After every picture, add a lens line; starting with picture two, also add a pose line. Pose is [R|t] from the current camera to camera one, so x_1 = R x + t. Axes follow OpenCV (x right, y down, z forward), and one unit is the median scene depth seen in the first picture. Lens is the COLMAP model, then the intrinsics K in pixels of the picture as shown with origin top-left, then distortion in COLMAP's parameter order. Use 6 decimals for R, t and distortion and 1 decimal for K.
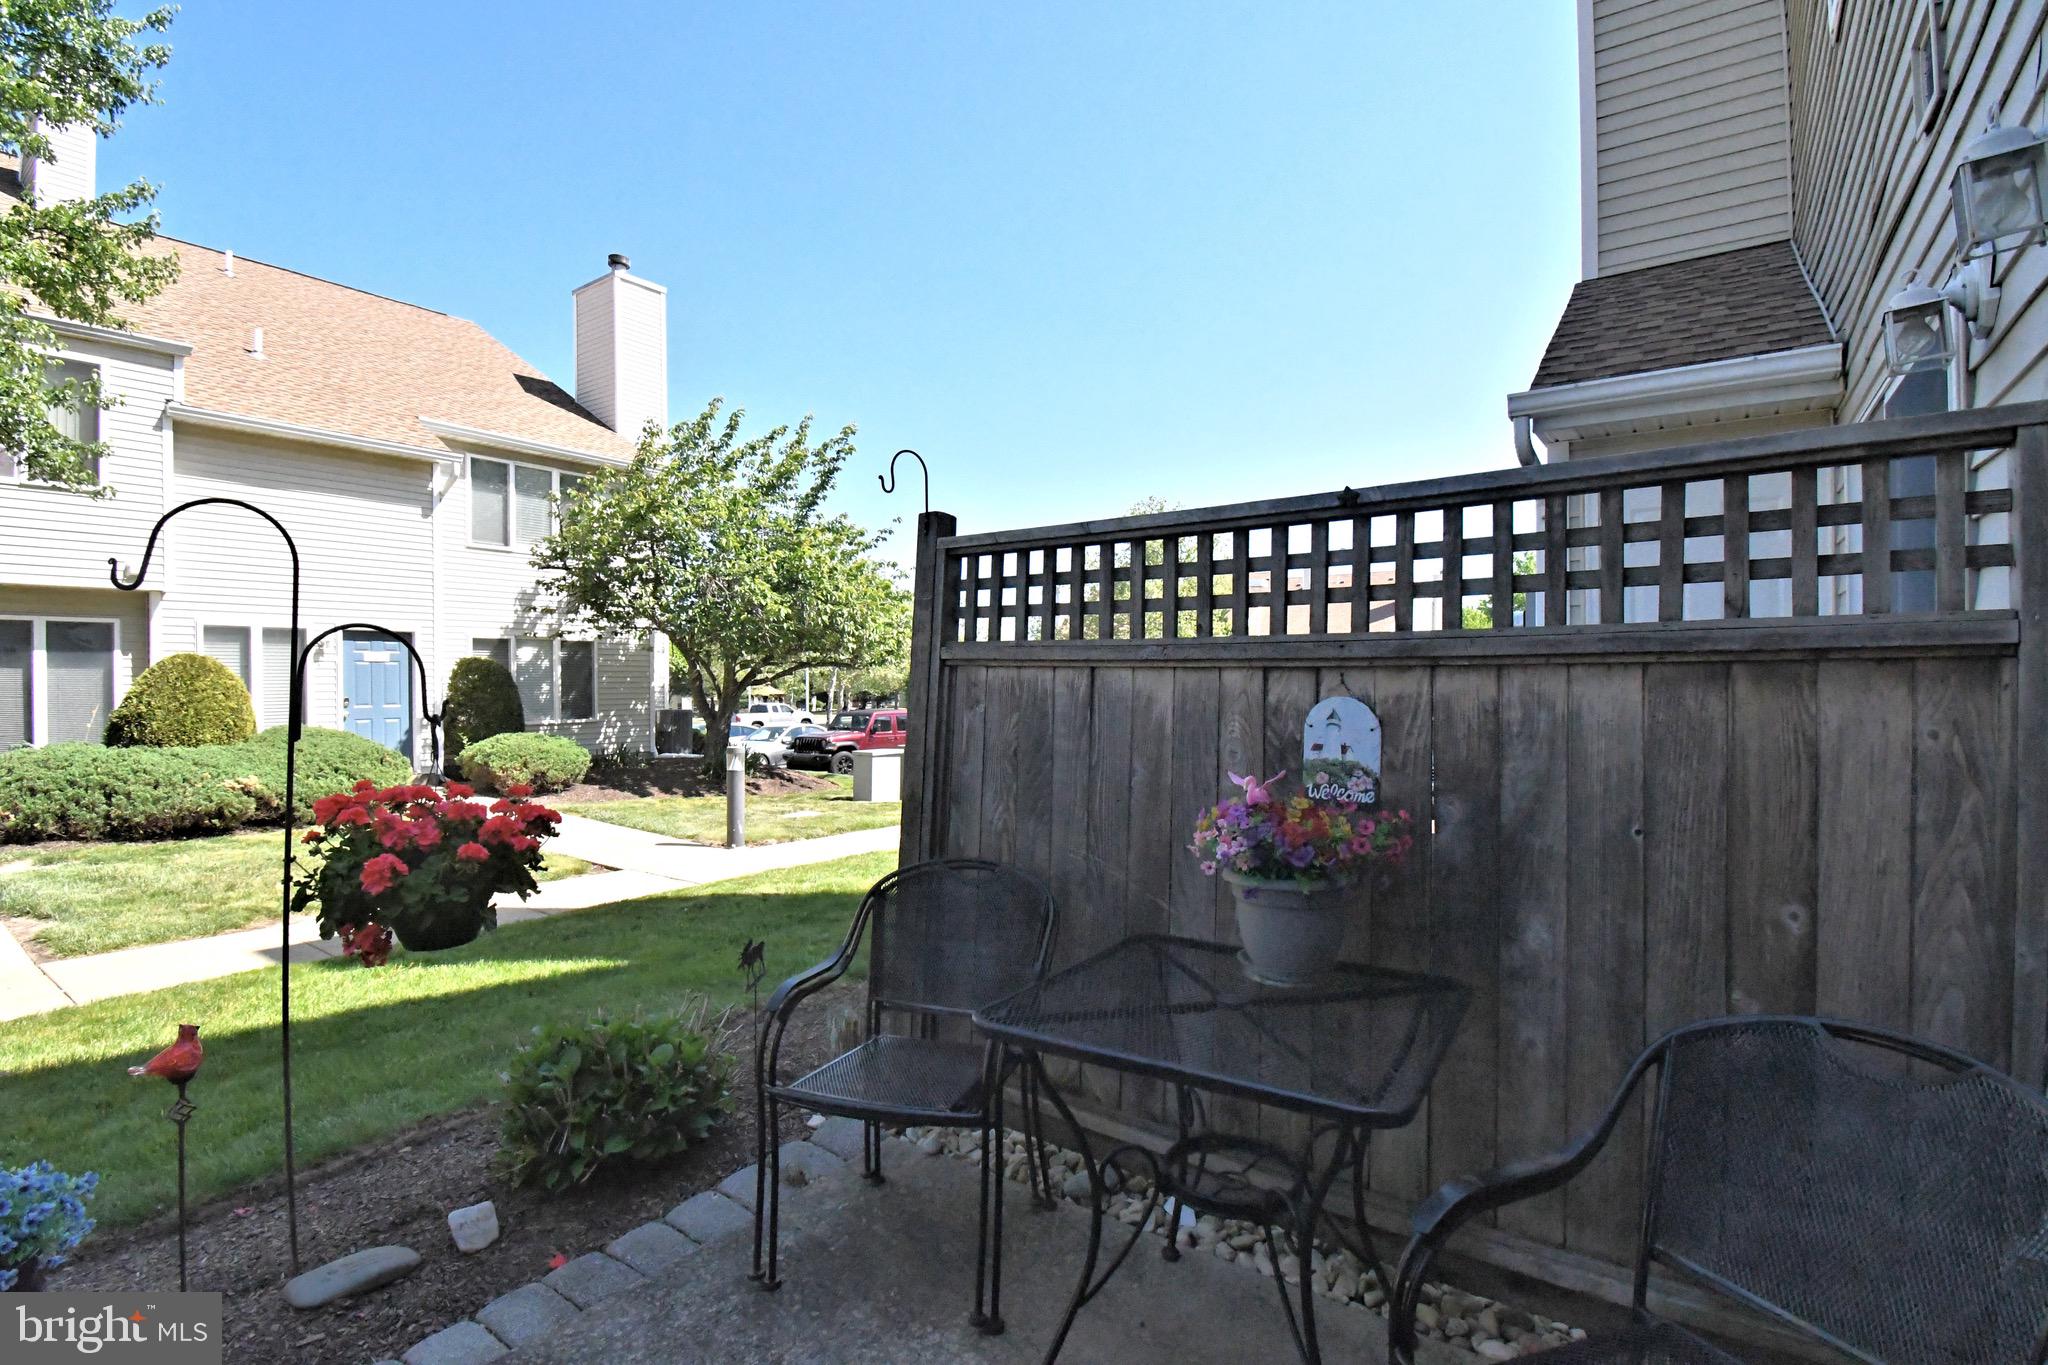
lens RADIAL K [[941.2, 0, 1024.0], [0, 941.2, 682.5], [0, 0, 1]] dist [0.001465, -0.018371]
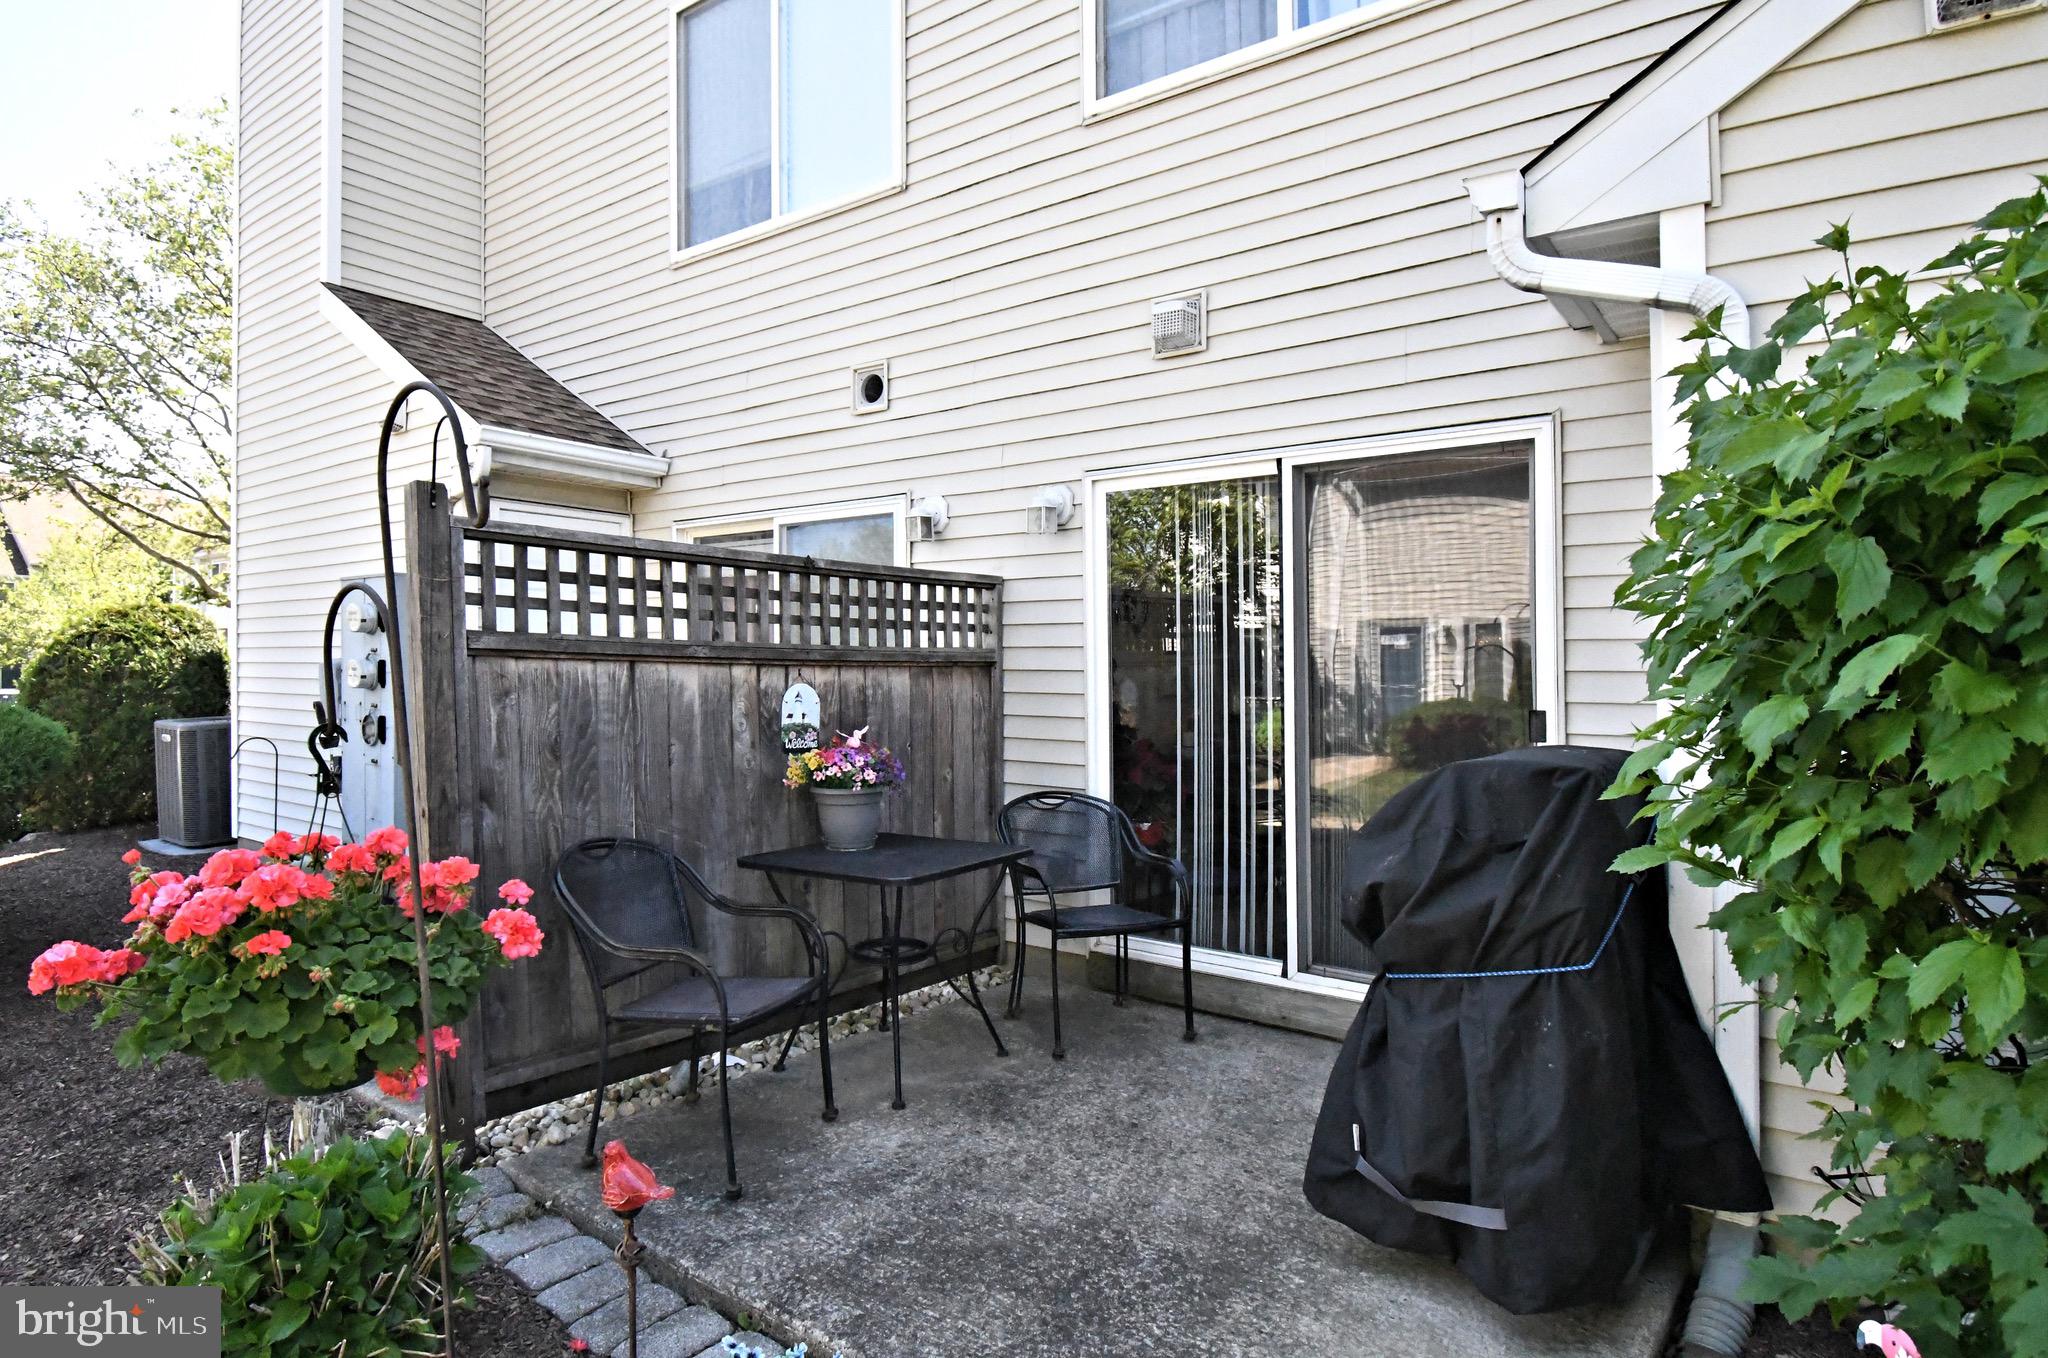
lens RADIAL K [[1131.7, 0, 1024.0], [0, 1131.7, 679.0], [0, 0, 1]] dist [0.000535, -0.008357]
pose [[0.008730, -0.000293, 0.999962, -0.321348], [0.001012, 0.999999, 0.000284, 0.001468], [-0.999961, 0.001009, 0.008730, 0.120978]]
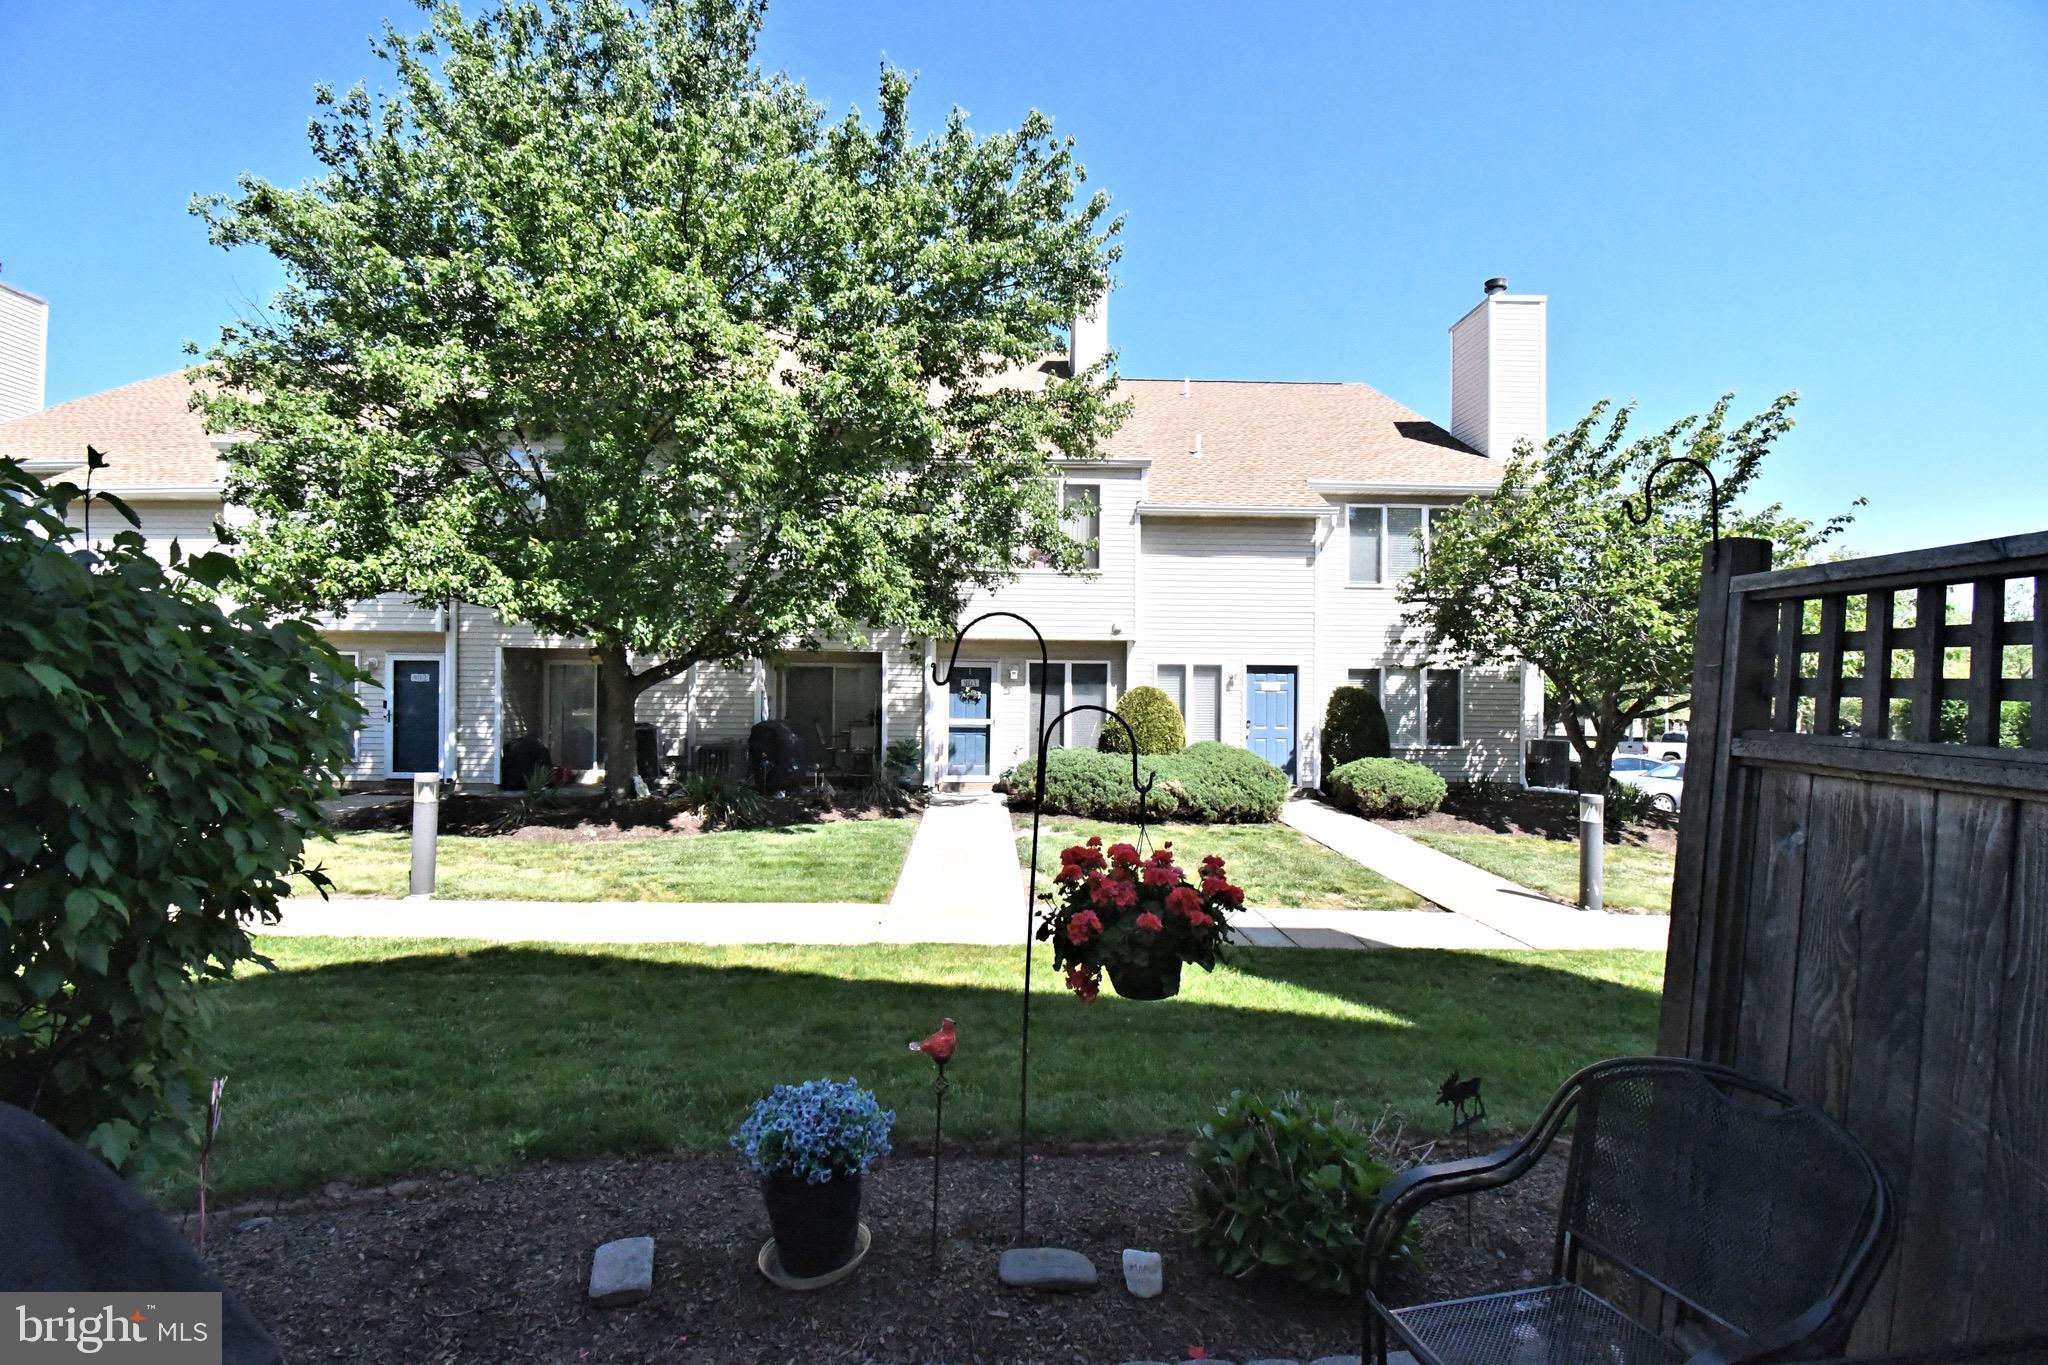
lens RADIAL K [[894.3, 0, 1024.0], [0, 894.3, 682.5], [0, 0, 1]] dist [0.016514, -0.026910]
pose [[0.607352, 0.000085, -0.794433, 0.030594], [-0.013981, 0.999846, -0.010582, -0.017036], [0.794310, 0.017534, 0.607259, 0.055242]]
